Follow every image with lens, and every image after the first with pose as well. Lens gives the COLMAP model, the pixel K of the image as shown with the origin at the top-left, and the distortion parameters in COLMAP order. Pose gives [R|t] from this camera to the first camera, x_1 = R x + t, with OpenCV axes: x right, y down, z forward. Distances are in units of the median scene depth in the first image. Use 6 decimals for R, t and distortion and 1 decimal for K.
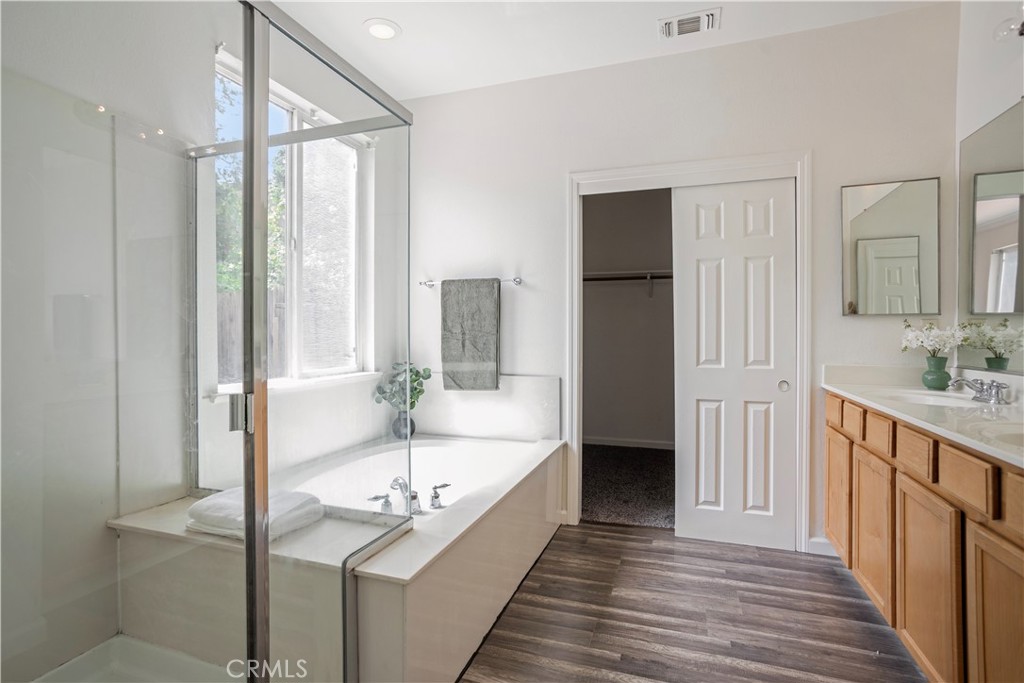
lens RADIAL K [[523.3, 0, 496.0], [0, 523.3, 333.4], [0, 0, 1]] dist [-0.055510, 0.044019]
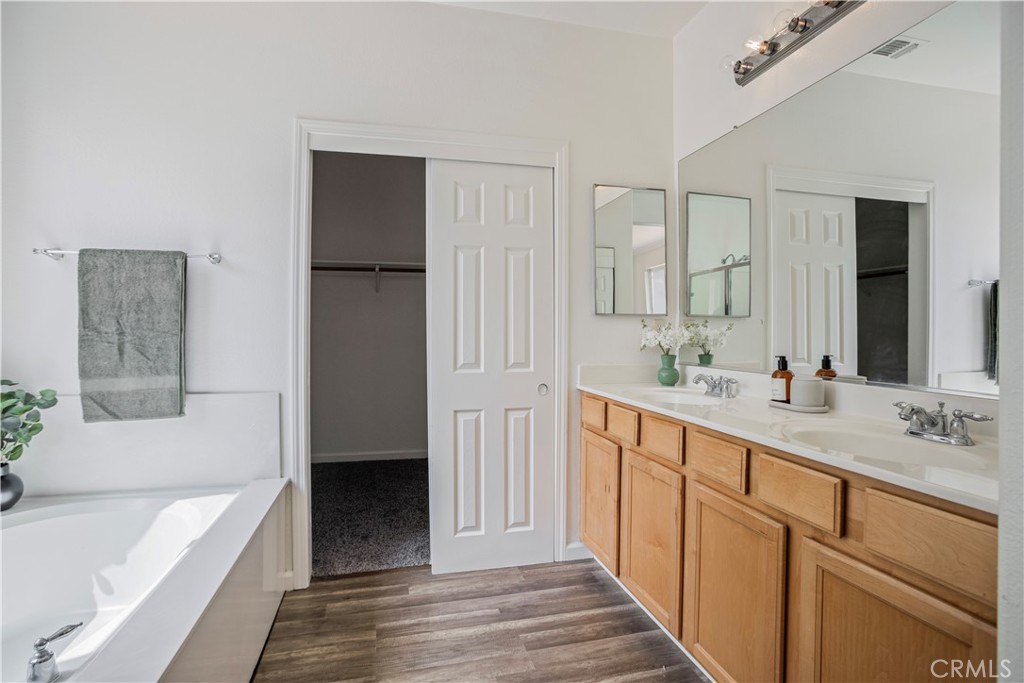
lens RADIAL K [[483.6, 0, 489.7], [0, 483.6, 330.2], [0, 0, 1]] dist [-0.075712, 0.032641]
pose [[0.830831, 0.002155, 0.556521, -0.006276], [-0.000564, 0.999995, -0.003031, -0.002418], [-0.556525, 0.002204, 0.830828, 0.343303]]
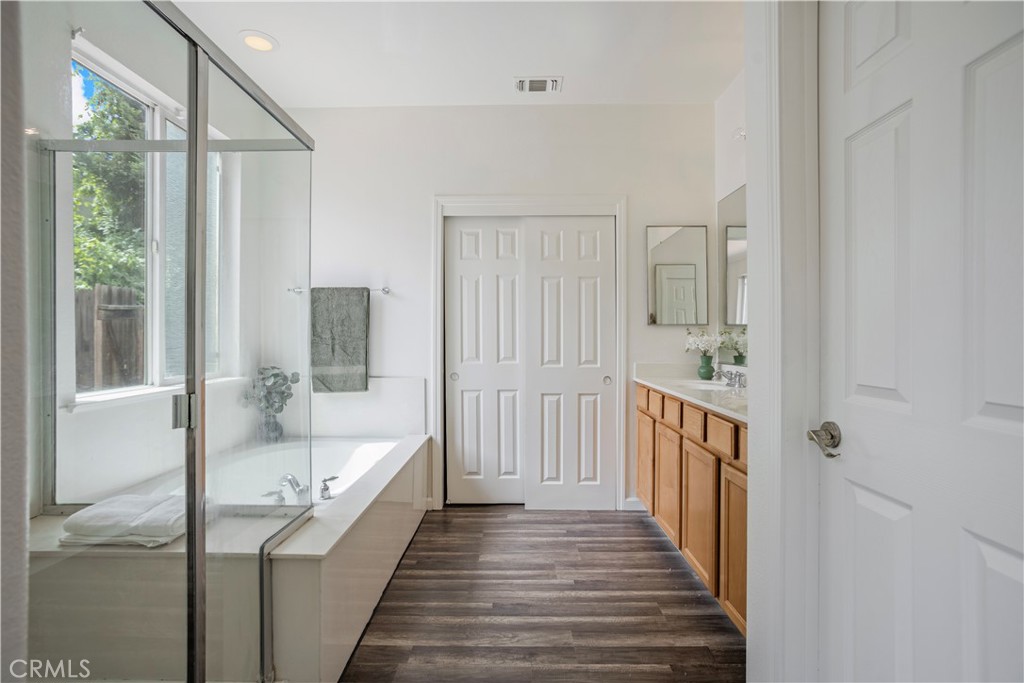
lens RADIAL K [[523.3, 0, 496.0], [0, 523.3, 333.4], [0, 0, 1]] dist [-0.055510, 0.044019]
pose [[0.948542, 0.003069, 0.316637, -0.106957], [-0.000293, 0.999961, -0.008812, -0.001682], [-0.316651, 0.008265, 0.948506, -0.127202]]
